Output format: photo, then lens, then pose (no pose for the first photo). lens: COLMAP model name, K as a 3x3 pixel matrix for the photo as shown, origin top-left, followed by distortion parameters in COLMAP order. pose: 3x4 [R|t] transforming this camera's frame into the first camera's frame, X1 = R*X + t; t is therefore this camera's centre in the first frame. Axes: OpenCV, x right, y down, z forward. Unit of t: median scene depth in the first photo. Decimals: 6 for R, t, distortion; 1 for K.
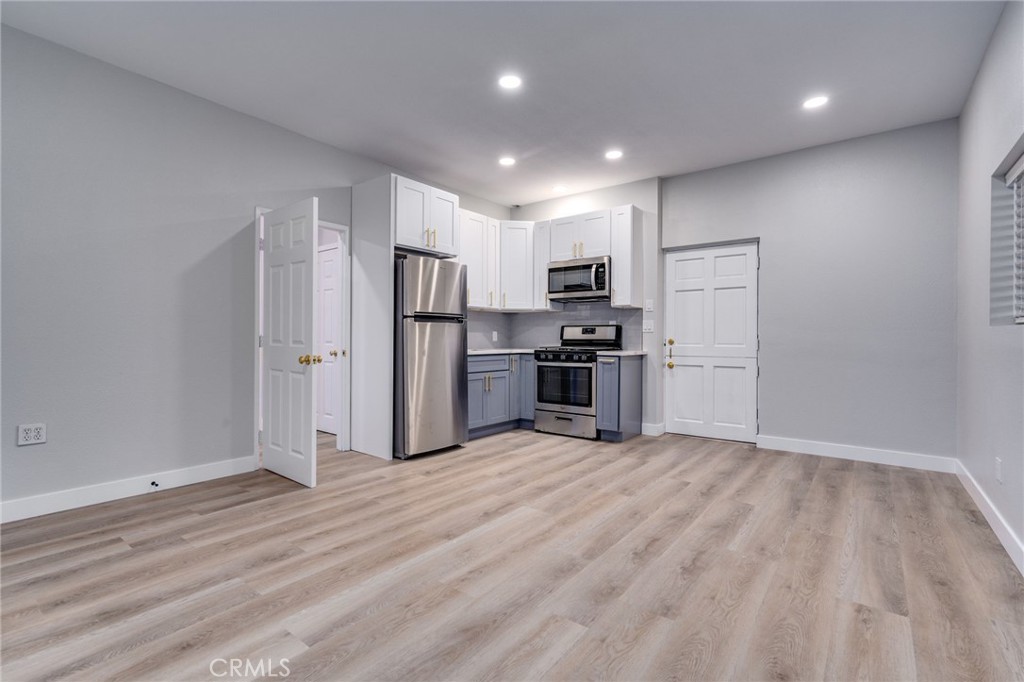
lens RADIAL K [[470.9, 0, 511.1], [0, 470.9, 337.5], [0, 0, 1]] dist [-0.003121, -0.000243]
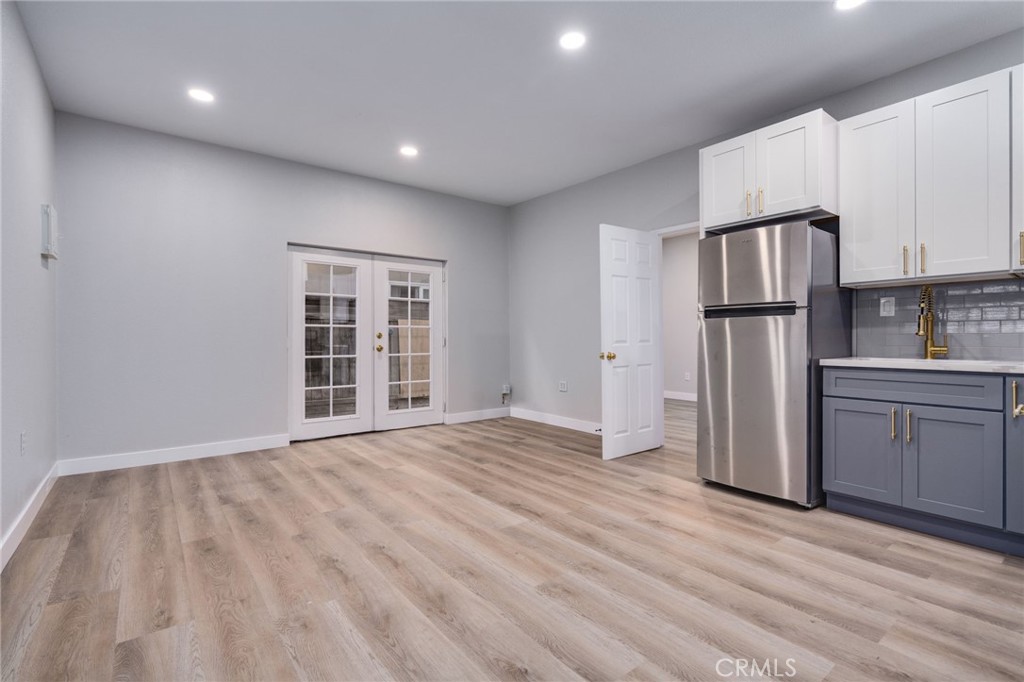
lens RADIAL K [[470.9, 0, 511.1], [0, 470.9, 337.5], [0, 0, 1]] dist [-0.003121, -0.000243]
pose [[-0.252992, -0.003764, -0.967461, 0.938590], [0.004235, 0.999979, -0.004998, 0.002944], [0.967459, -0.005362, -0.252971, 1.207115]]
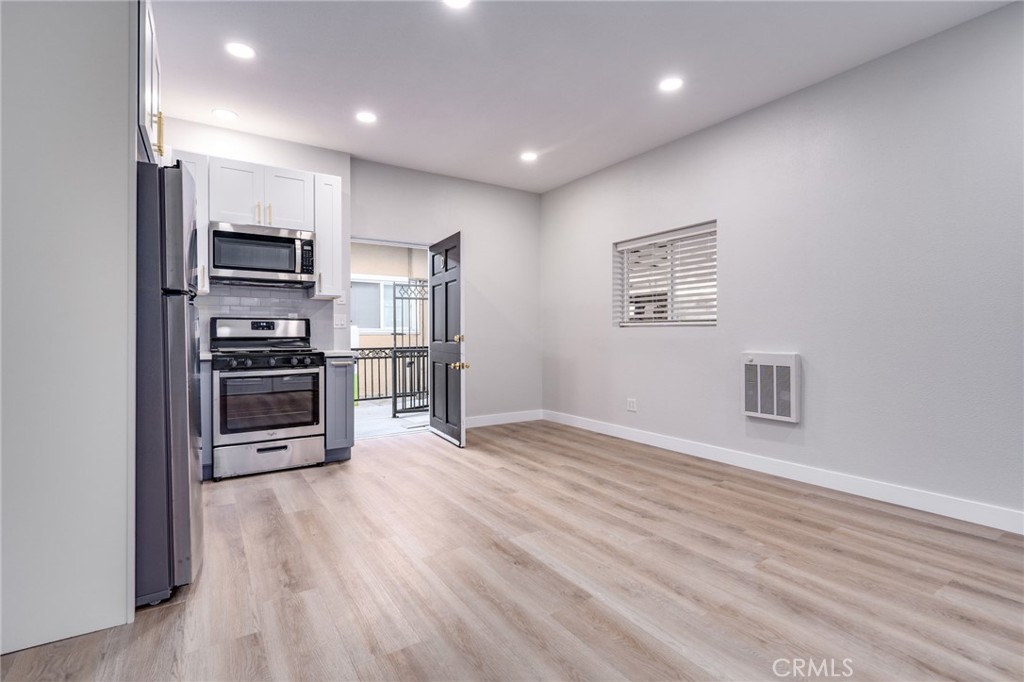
lens RADIAL K [[470.9, 0, 511.1], [0, 470.9, 337.5], [0, 0, 1]] dist [-0.003121, -0.000243]
pose [[0.329702, -0.012412, 0.944003, -0.755265], [0.001135, 0.999918, 0.012751, -0.007985], [-0.944084, -0.003132, 0.329689, 0.726343]]
